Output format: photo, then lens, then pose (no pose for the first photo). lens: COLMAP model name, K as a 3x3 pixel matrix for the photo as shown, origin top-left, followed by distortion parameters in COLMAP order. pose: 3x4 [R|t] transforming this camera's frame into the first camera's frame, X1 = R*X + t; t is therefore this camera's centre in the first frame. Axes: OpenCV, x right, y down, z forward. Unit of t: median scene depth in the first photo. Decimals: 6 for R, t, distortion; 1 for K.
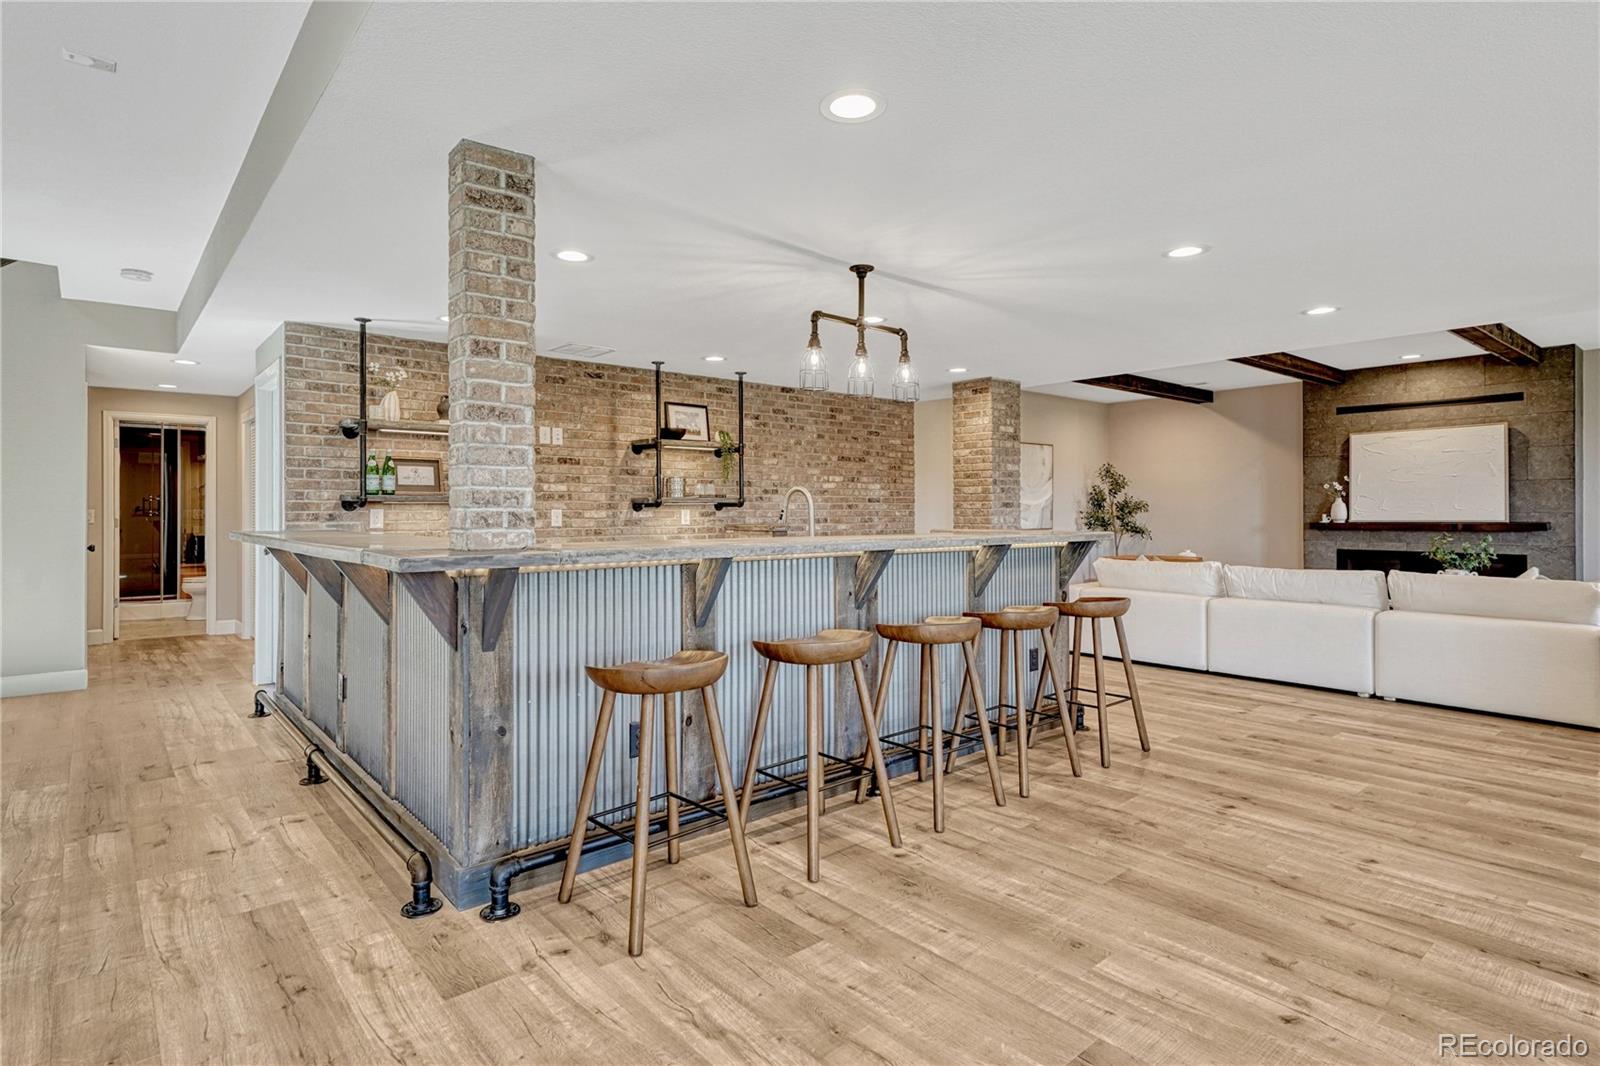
lens RADIAL K [[820.1, 0, 789.6], [0, 820.1, 513.1], [0, 0, 1]] dist [0.020659, -0.001554]
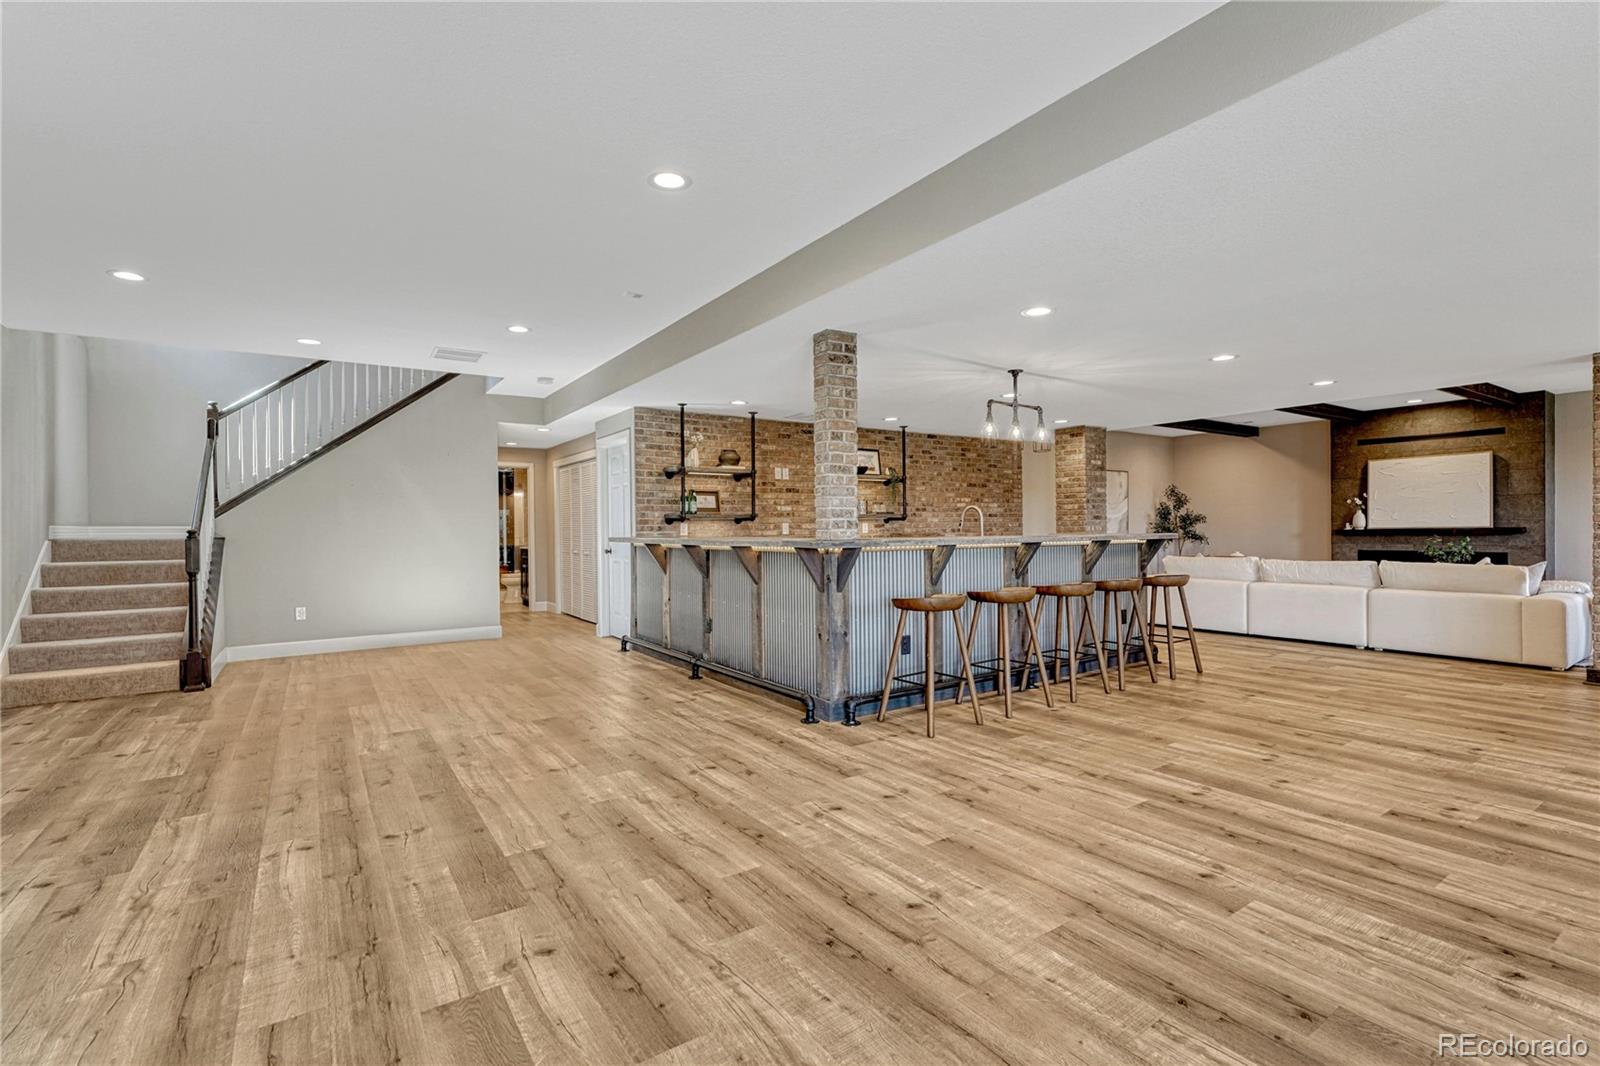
lens RADIAL K [[718.9, 0, 801.5], [0, 718.9, 535.3], [0, 0, 1]] dist [-0.001065, 0.000586]
pose [[0.994305, -0.006875, -0.106352, -0.100960], [0.007662, 0.999946, 0.006993, 0.007879], [0.106298, -0.007768, 0.994304, -0.254358]]
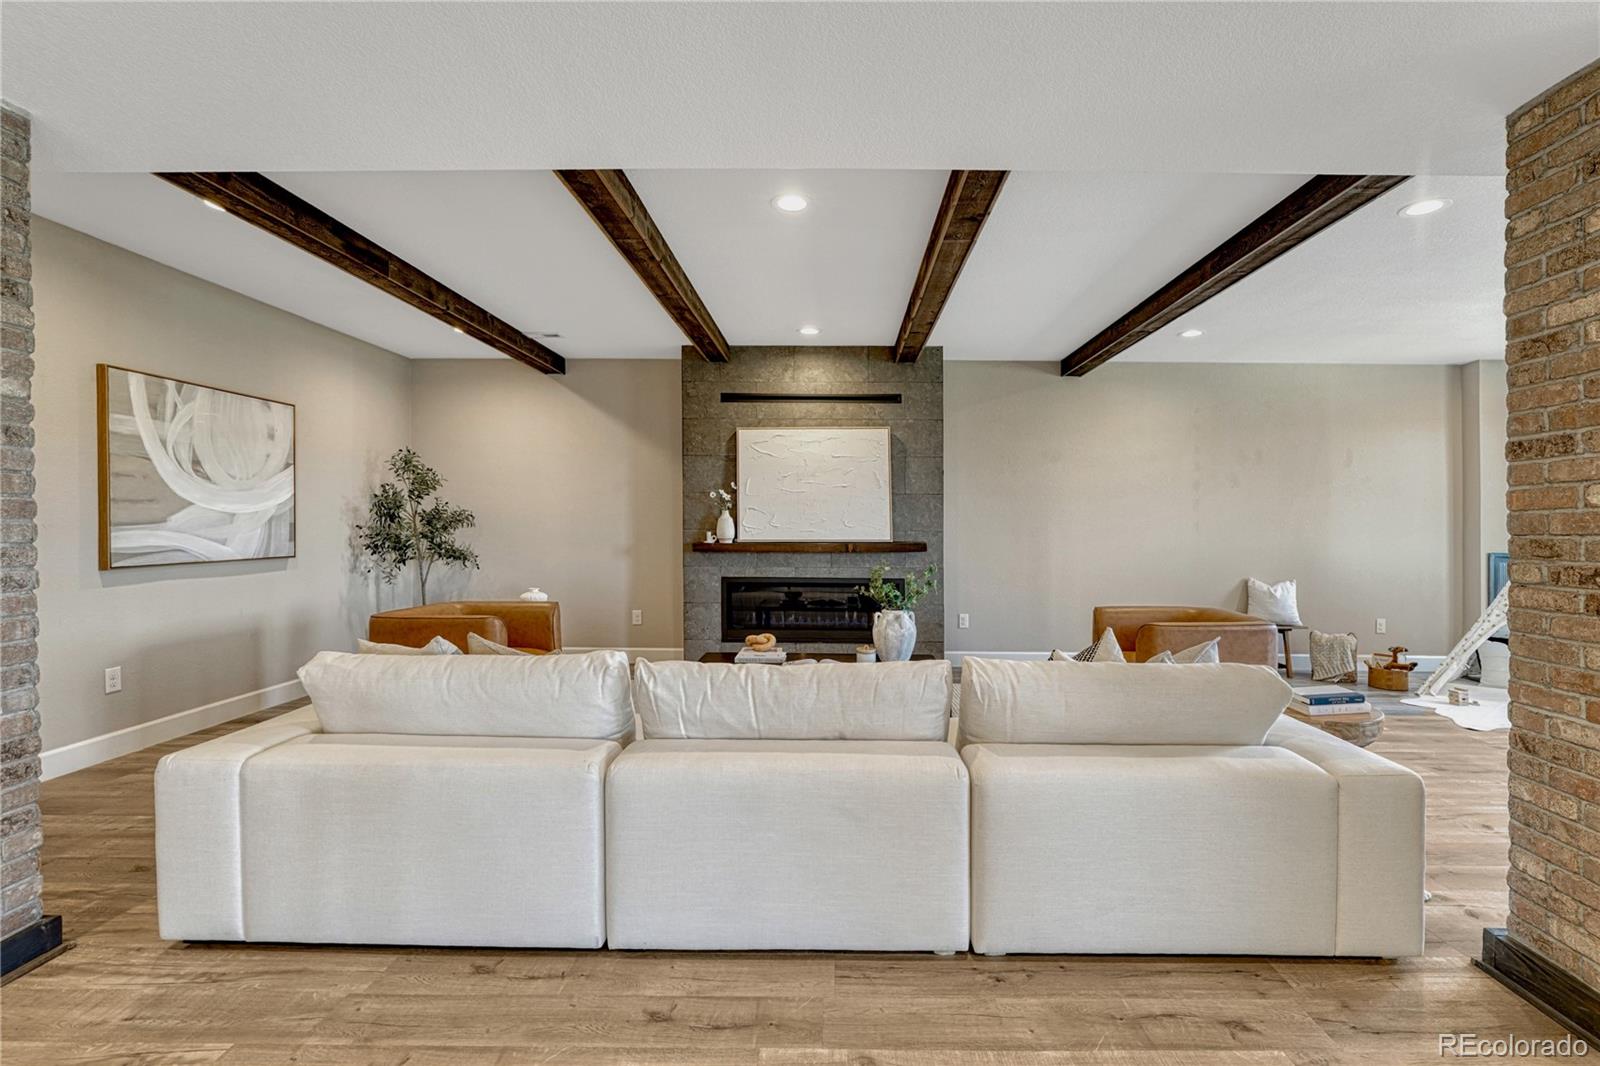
lens RADIAL K [[716.0, 0, 830.8], [0, 716.0, 527.1], [0, 0, 1]] dist [0.003939, -0.000092]
pose [[0.652870, 0.002918, 0.757464, 0.279676], [-0.005139, 0.999987, 0.000577, -0.004681], [-0.757453, -0.004269, 0.652876, 0.609457]]
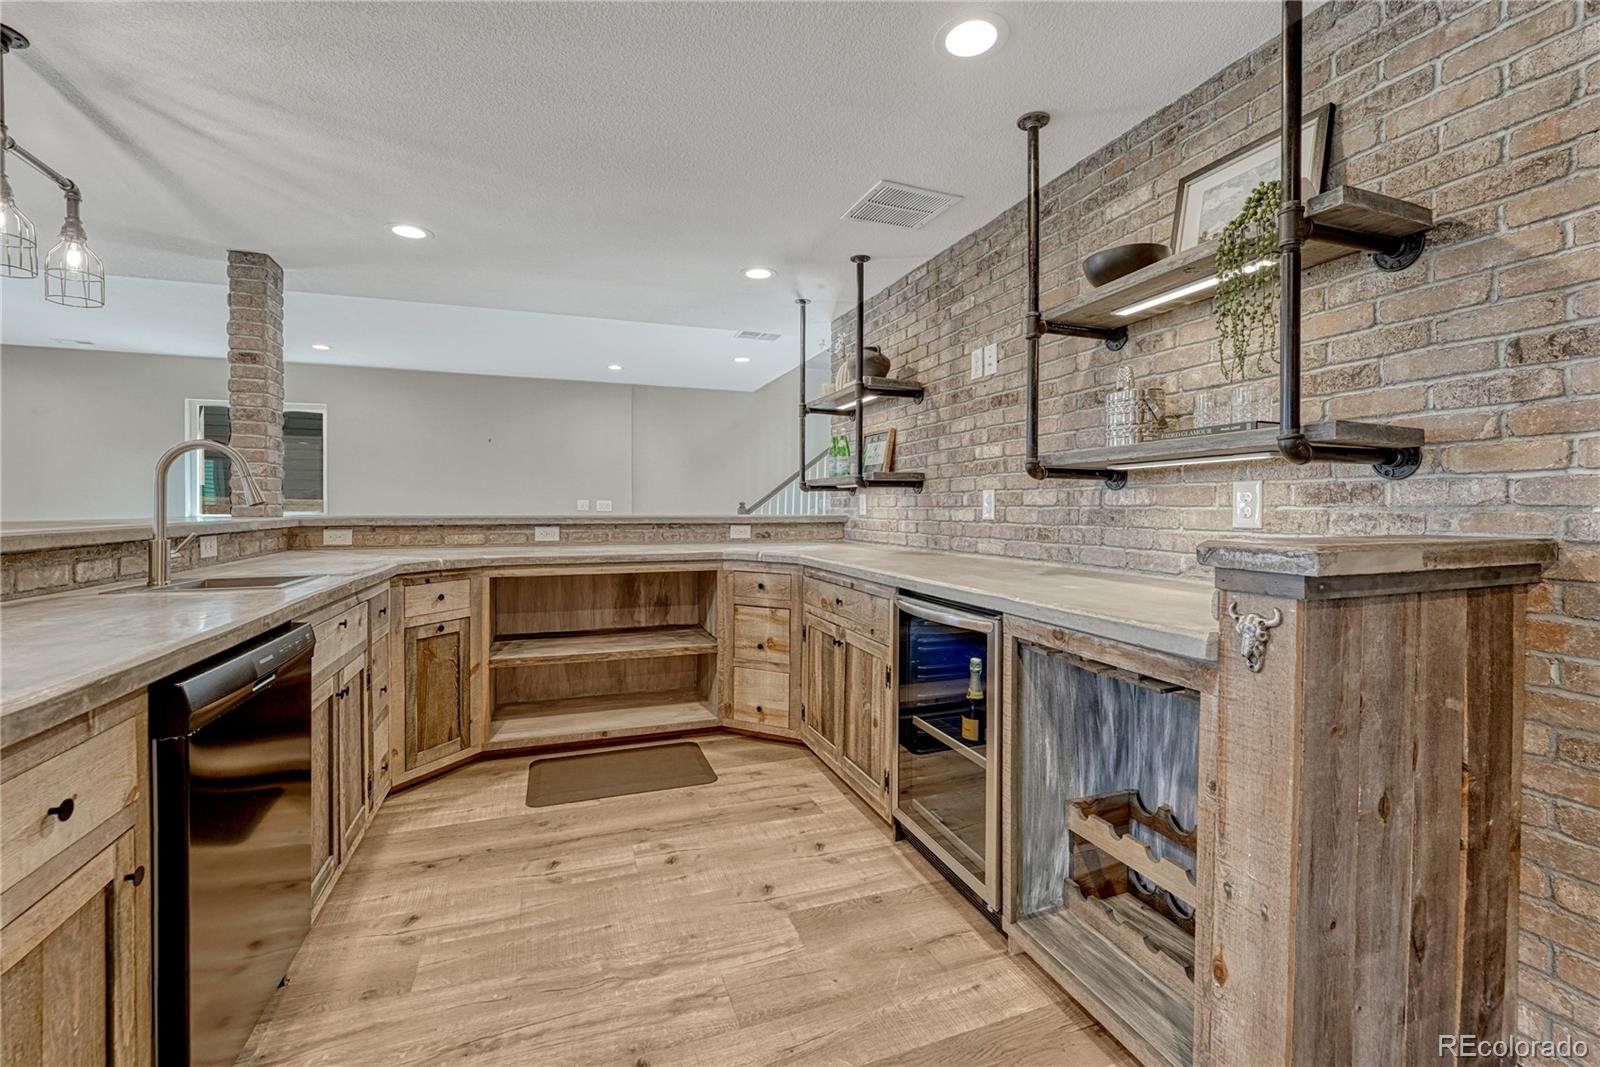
lens RADIAL K [[678.2, 0, 797.6], [0, 678.2, 519.0], [0, 0, 1]] dist [-0.008735, 0.000152]
pose [[-0.347365, 0.019024, -0.937537, 0.174401], [-0.004489, 0.999749, 0.021949, 0.005287], [0.937719, 0.011833, -0.347192, 0.901635]]
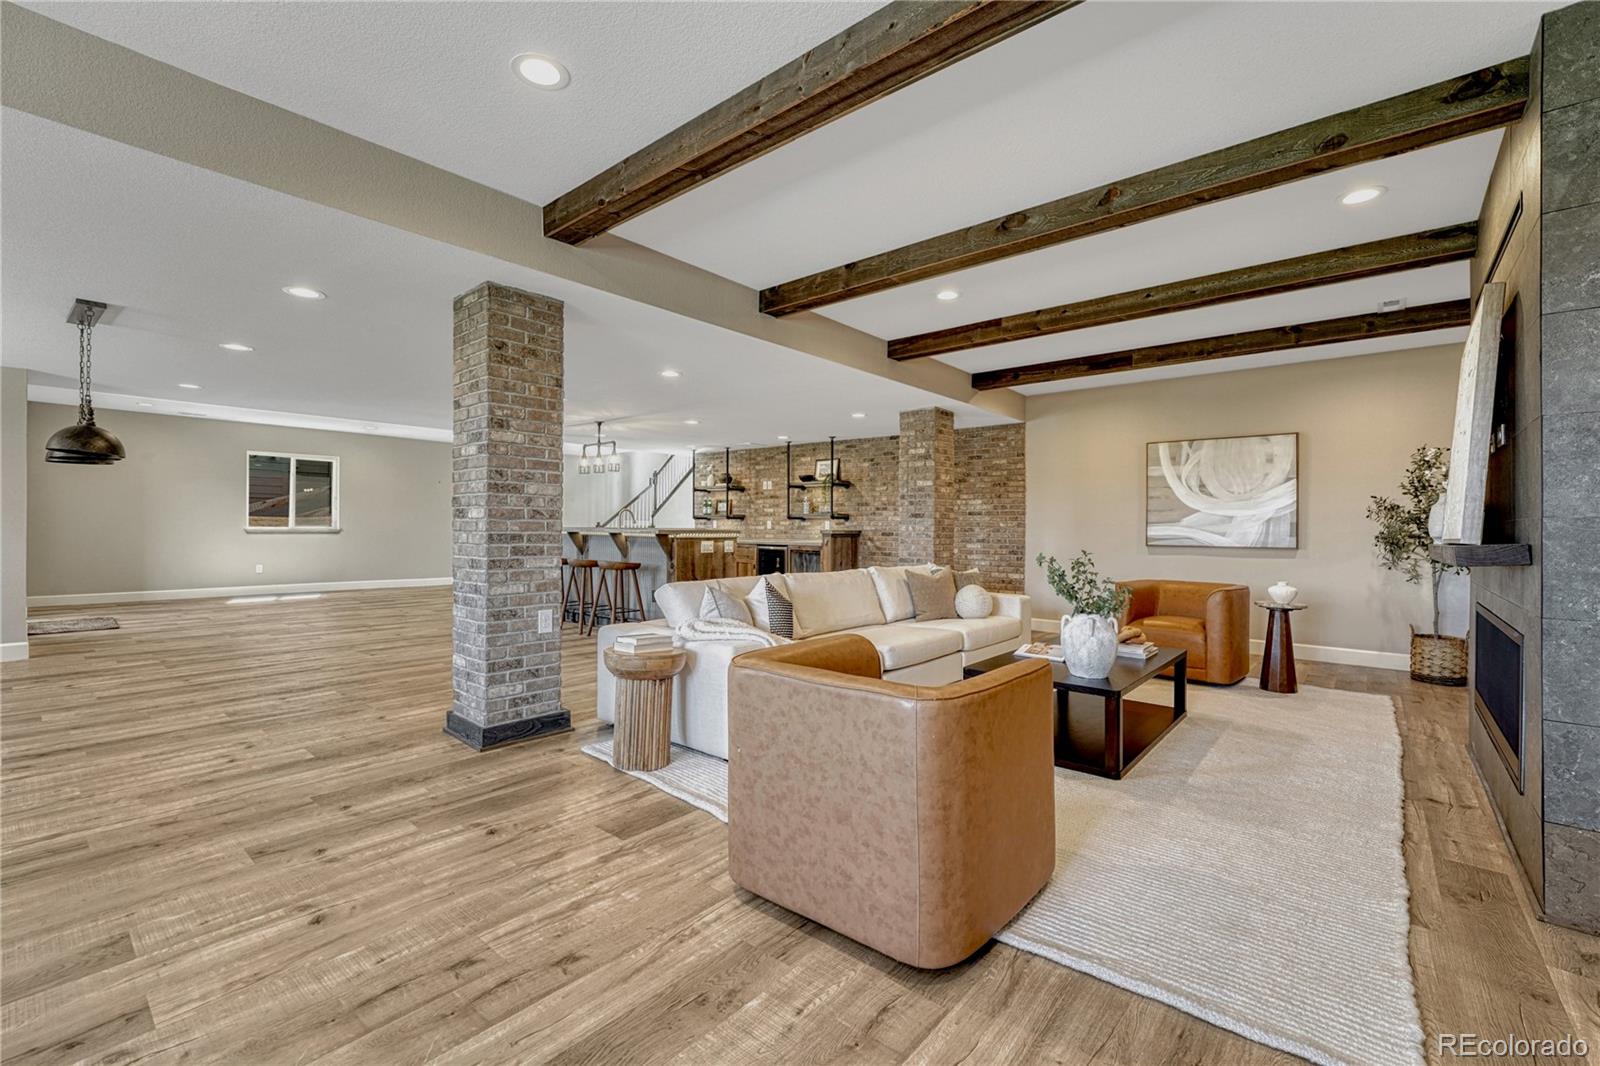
lens RADIAL K [[674.5, 0, 795.8], [0, 674.5, 537.6], [0, 0, 1]] dist [-0.008129, 0.000202]
pose [[0.157537, 0.018437, -0.987341, 1.218285], [-0.013057, 0.999777, 0.016586, 0.007933], [0.987427, 0.010279, 0.157742, 0.693467]]
